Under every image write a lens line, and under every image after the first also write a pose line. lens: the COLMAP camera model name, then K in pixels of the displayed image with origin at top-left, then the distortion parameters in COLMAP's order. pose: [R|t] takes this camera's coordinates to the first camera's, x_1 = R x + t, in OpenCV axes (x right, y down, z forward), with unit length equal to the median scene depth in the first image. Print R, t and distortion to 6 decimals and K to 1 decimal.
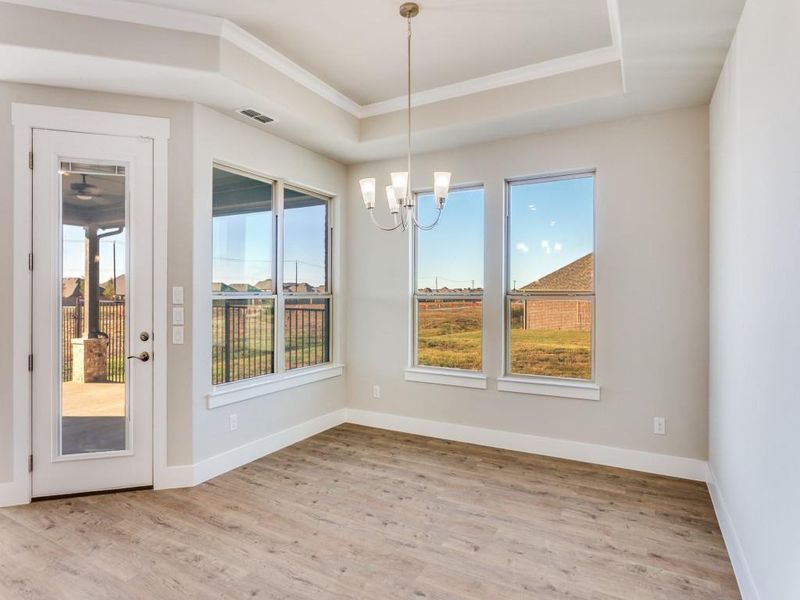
lens RADIAL K [[450.1, 0, 391.4], [0, 450.1, 295.8], [0, 0, 1]] dist [-0.009942, 0.009216]
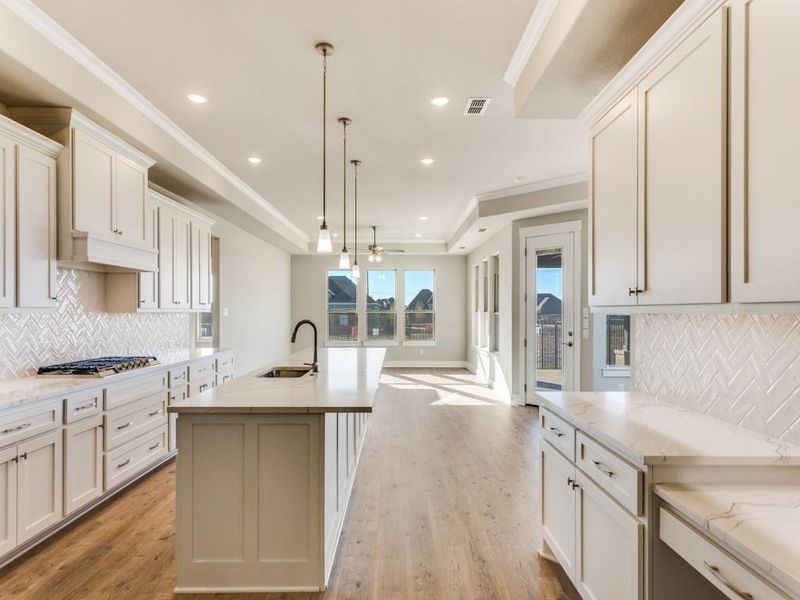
lens RADIAL K [[450.1, 0, 403.6], [0, 450.1, 311.5], [0, 0, 1]] dist [-0.009942, 0.009216]
pose [[0.503491, -0.002288, -0.863997, 0.592949], [-0.003557, 0.999983, -0.004721, 0.004594], [0.863993, 0.005450, 0.503474, -0.467467]]
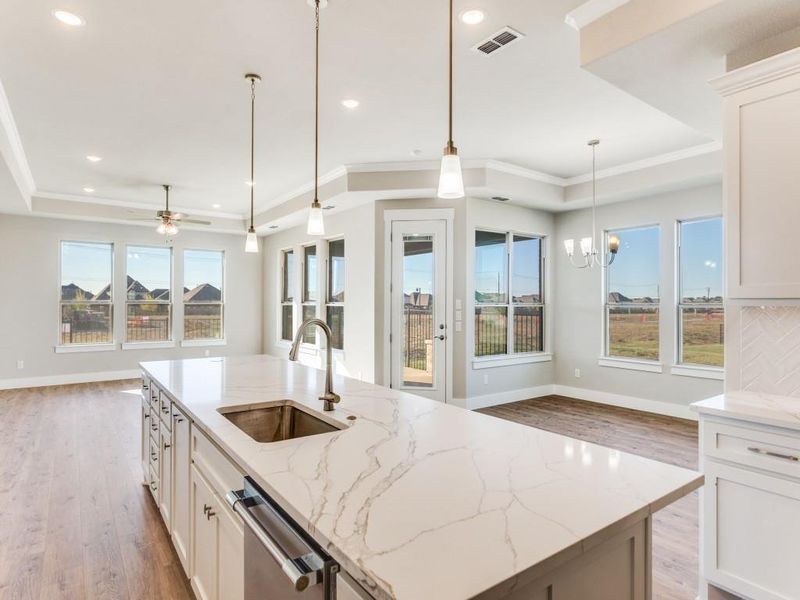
lens RADIAL K [[450.1, 0, 400.6], [0, 450.1, 300.2], [0, 0, 1]] dist [-0.009942, 0.009216]
pose [[0.912929, -0.003268, -0.408106, 0.042302], [-0.001758, 0.999927, -0.011941, 0.002937], [0.408116, 0.011619, 0.912856, -0.589061]]
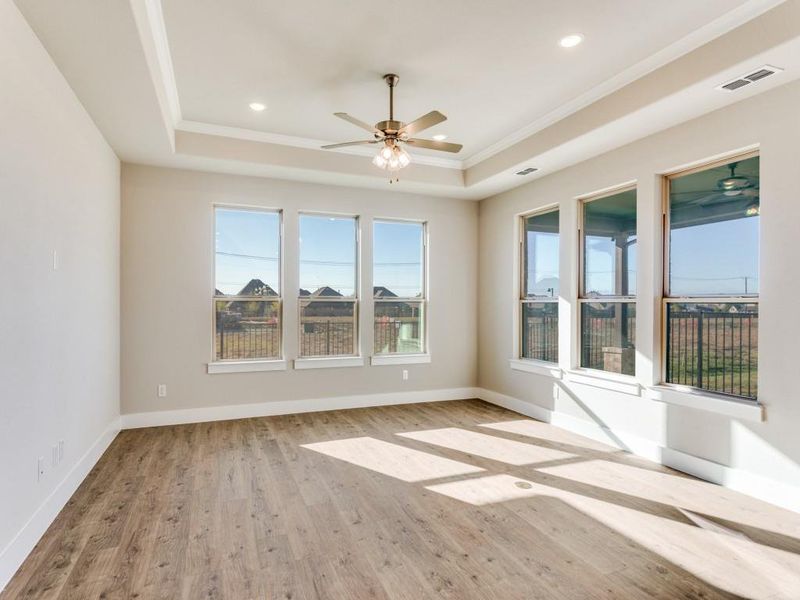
lens RADIAL K [[450.1, 0, 404.5], [0, 450.1, 305.1], [0, 0, 1]] dist [-0.009942, 0.009216]
pose [[0.795828, 0.000182, -0.605523, -0.796969], [-0.004285, 0.999977, -0.005331, 0.017189], [0.605508, 0.006837, 0.795810, -0.153631]]
